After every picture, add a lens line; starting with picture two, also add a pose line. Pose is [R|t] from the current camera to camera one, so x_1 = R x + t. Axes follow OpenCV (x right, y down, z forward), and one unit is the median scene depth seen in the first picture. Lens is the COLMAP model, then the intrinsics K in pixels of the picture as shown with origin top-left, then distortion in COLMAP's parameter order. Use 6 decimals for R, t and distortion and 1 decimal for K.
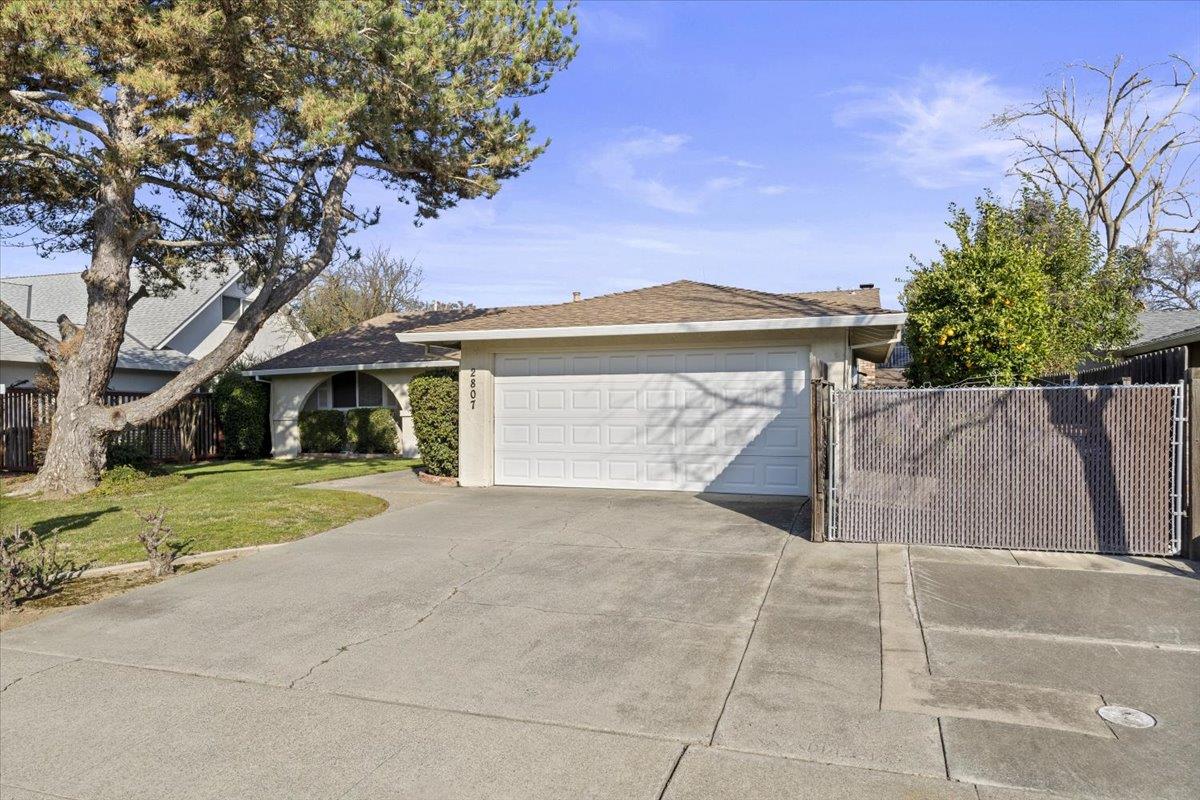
lens RADIAL K [[793.5, 0, 598.5], [0, 793.5, 404.6], [0, 0, 1]] dist [-0.000977, -0.000175]
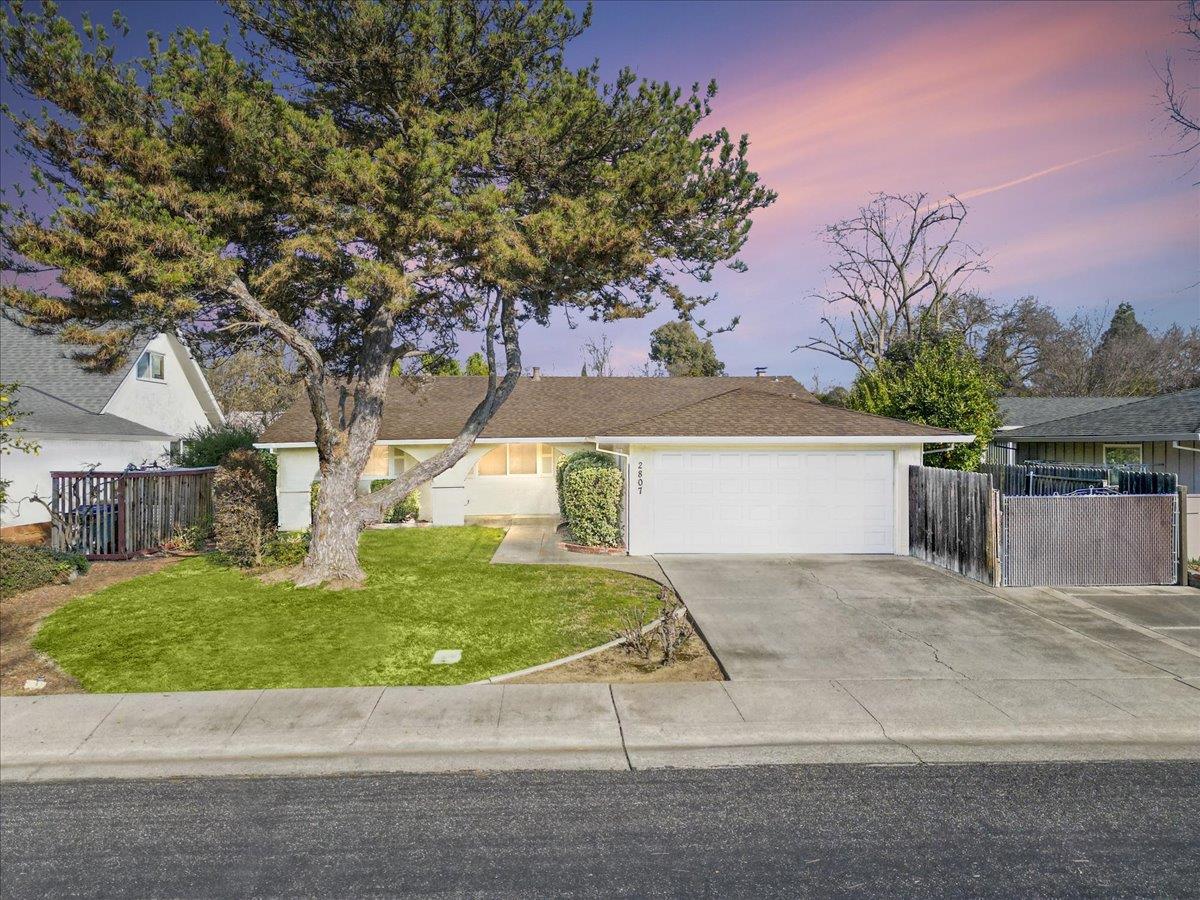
lens RADIAL K [[843.3, 0, 601.7], [0, 843.3, 448.5], [0, 0, 1]] dist [0.030033, -0.000903]
pose [[0.931705, -0.001829, 0.363211, -0.566293], [-0.004052, 0.999873, 0.015430, -0.070636], [-0.363193, -0.015848, 0.931579, -0.180038]]
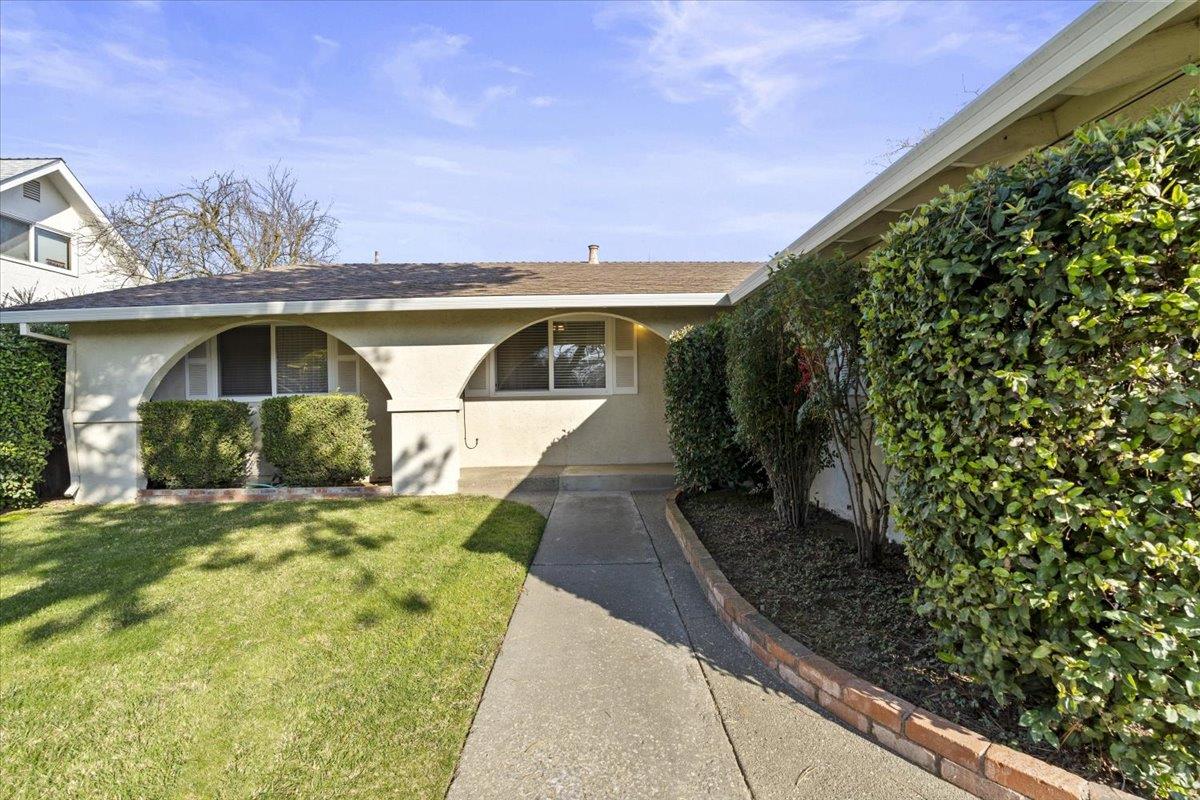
lens RADIAL K [[524.0, 0, 601.4], [0, 524.0, 403.9], [0, 0, 1]] dist [-0.004997, -0.000607]
pose [[0.938068, -0.004198, 0.346426, -0.300245], [0.001266, 0.999961, 0.008691, 0.009272], [-0.346449, -0.007714, 0.938037, 0.809666]]
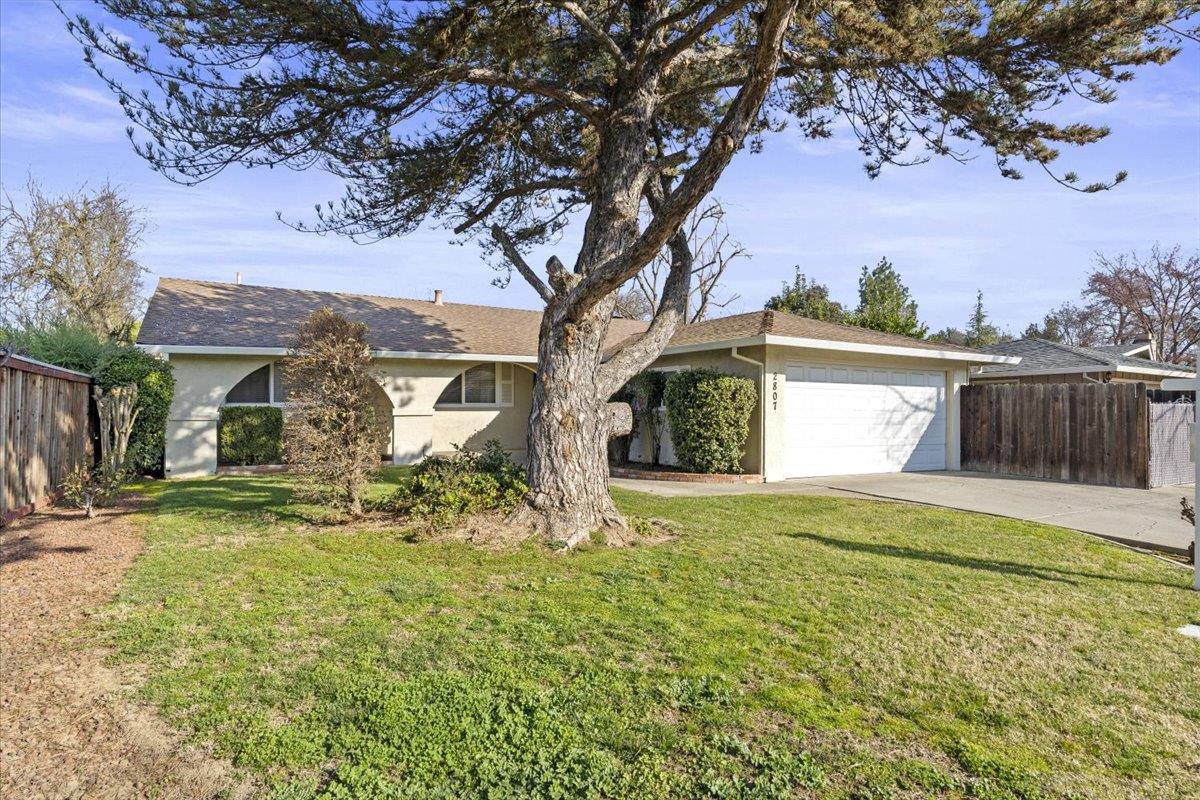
lens RADIAL K [[663.0, 0, 601.2], [0, 663.0, 401.6], [0, 0, 1]] dist [-0.000256, -0.000176]
pose [[0.644227, 0.021209, 0.764540, -0.809319], [-0.014538, 0.999774, -0.015485, 0.009366], [-0.764696, -0.001139, 0.644390, 0.483741]]
